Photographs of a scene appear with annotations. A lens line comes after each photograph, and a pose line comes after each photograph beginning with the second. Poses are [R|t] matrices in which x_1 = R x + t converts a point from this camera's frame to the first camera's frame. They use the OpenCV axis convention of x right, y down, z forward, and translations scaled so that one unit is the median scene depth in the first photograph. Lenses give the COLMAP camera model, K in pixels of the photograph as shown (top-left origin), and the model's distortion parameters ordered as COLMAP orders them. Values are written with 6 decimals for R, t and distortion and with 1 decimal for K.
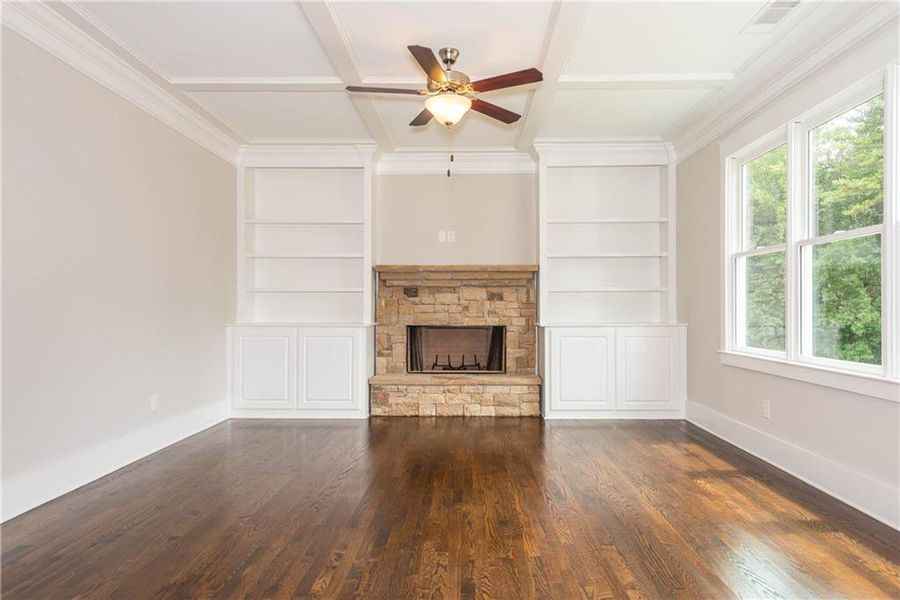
lens RADIAL K [[562.3, 0, 447.5], [0, 562.3, 303.2], [0, 0, 1]] dist [0.019900, -0.008560]
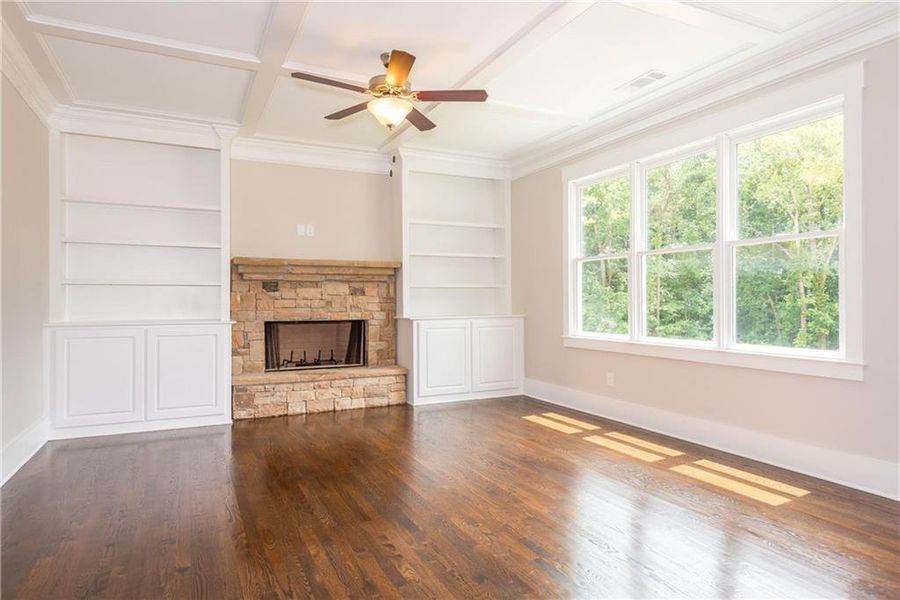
lens RADIAL K [[562.3, 0, 434.0], [0, 562.3, 297.4], [0, 0, 1]] dist [0.019900, -0.008560]
pose [[0.887628, -0.000542, 0.460561, -0.273278], [0.000455, 1.000000, 0.000301, -0.001438], [-0.460561, -0.000058, 0.887628, 0.026533]]
